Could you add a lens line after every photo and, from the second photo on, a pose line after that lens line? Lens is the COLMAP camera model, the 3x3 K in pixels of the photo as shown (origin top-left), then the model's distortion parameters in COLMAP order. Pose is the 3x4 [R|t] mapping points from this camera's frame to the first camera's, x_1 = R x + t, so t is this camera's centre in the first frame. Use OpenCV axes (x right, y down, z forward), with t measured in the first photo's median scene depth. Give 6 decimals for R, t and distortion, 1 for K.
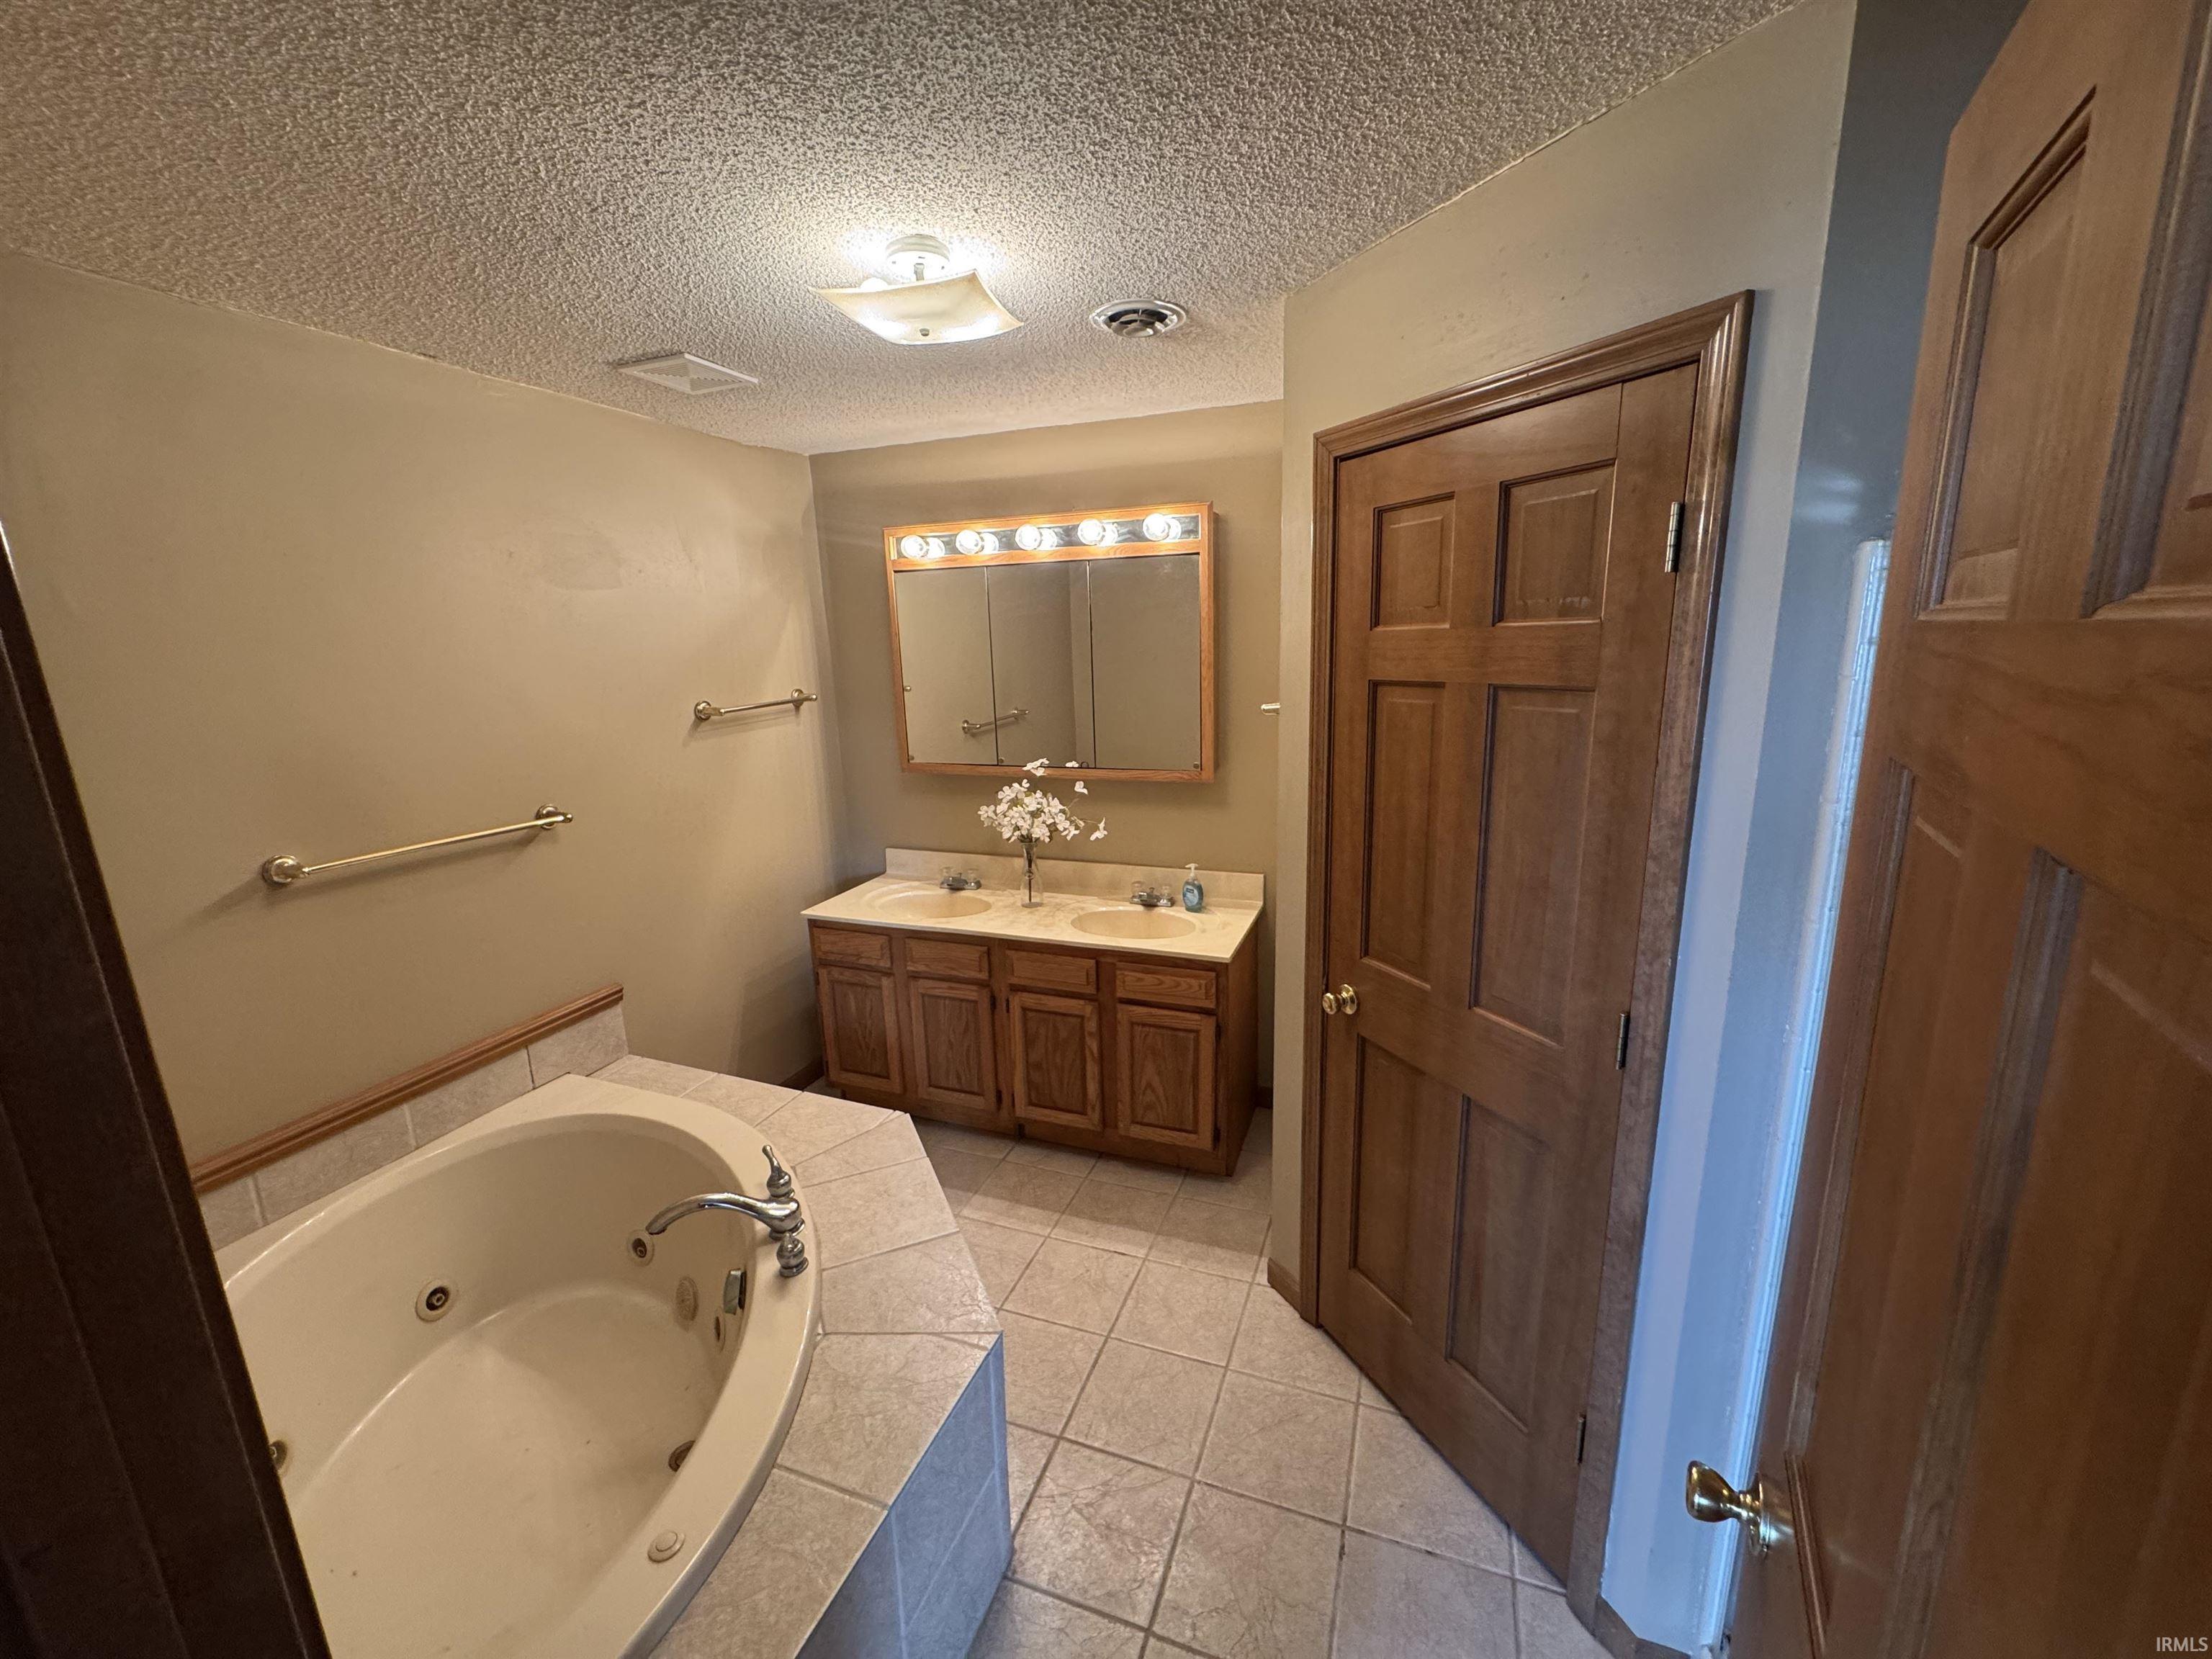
lens RADIAL K [[878.9, 0, 1108.9], [0, 878.9, 826.8], [0, 0, 1]] dist [-0.003086, 0.000022]
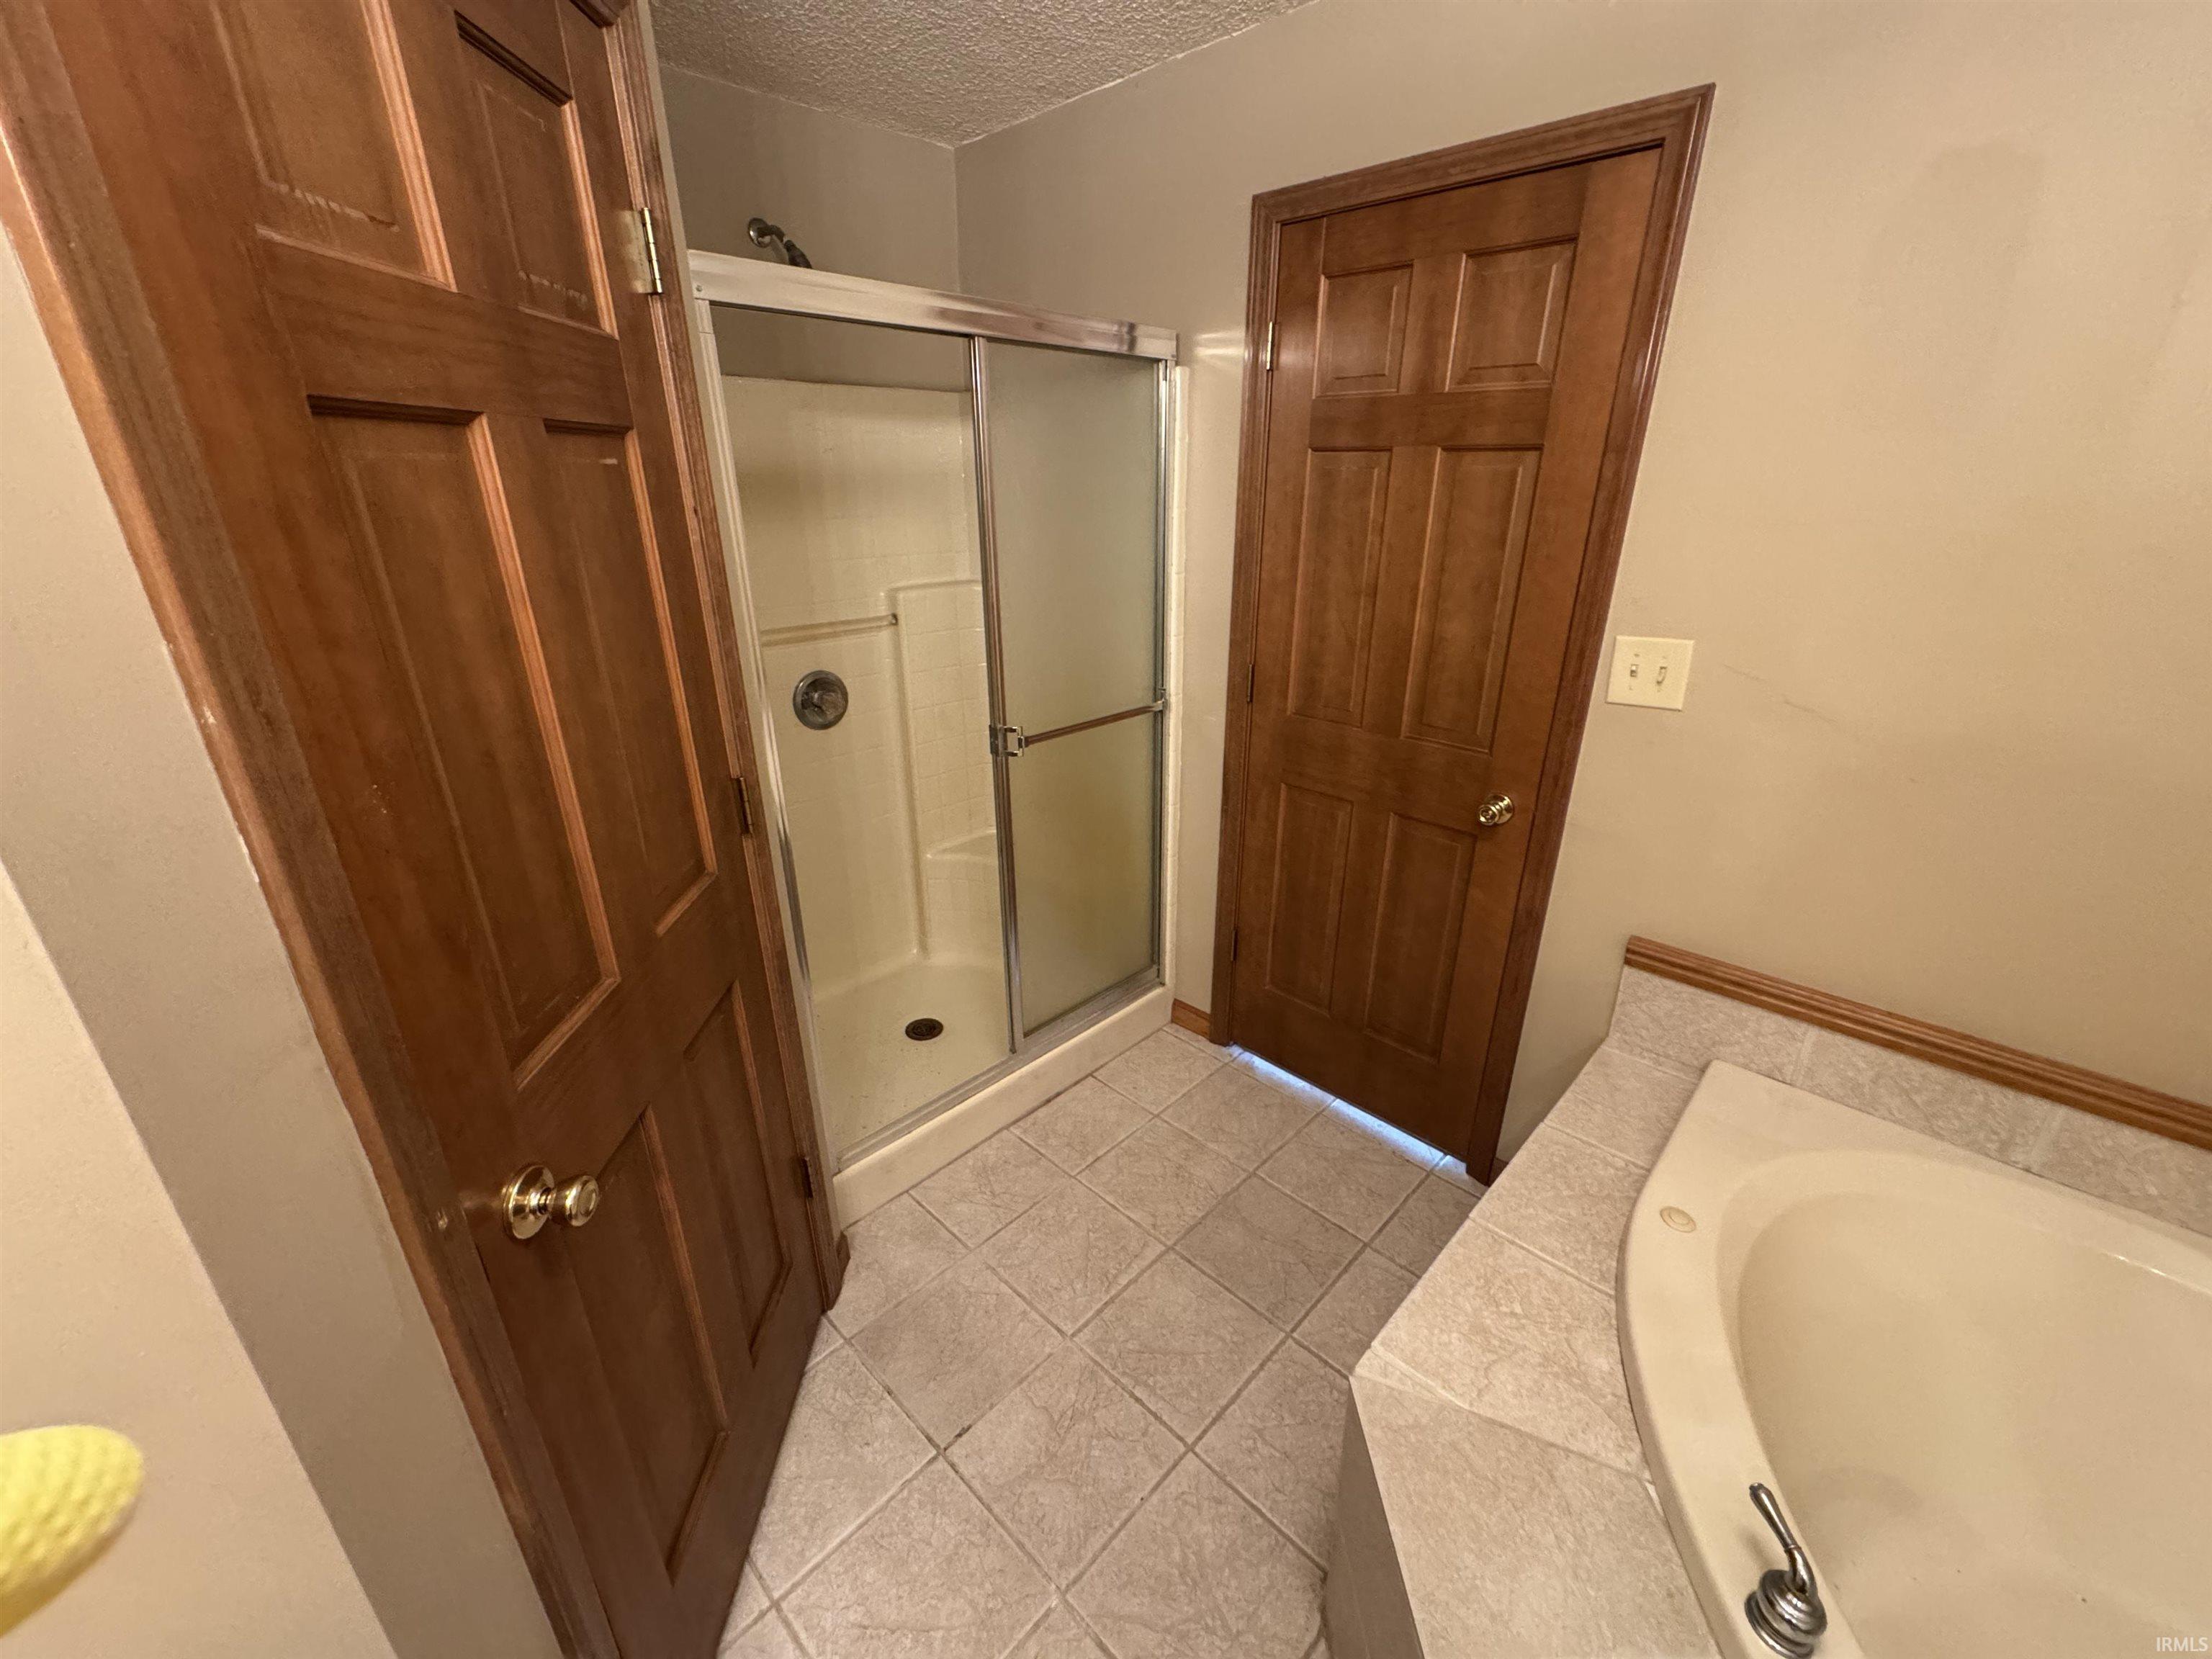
lens RADIAL K [[878.9, 0, 1108.9], [0, 878.9, 826.8], [0, 0, 1]] dist [-0.003086, 0.000022]
pose [[-0.916066, -0.119283, 0.382877, -0.150726], [0.114923, 0.836613, 0.535604, -0.180670], [-0.384208, 0.534650, -0.752685, 1.289053]]
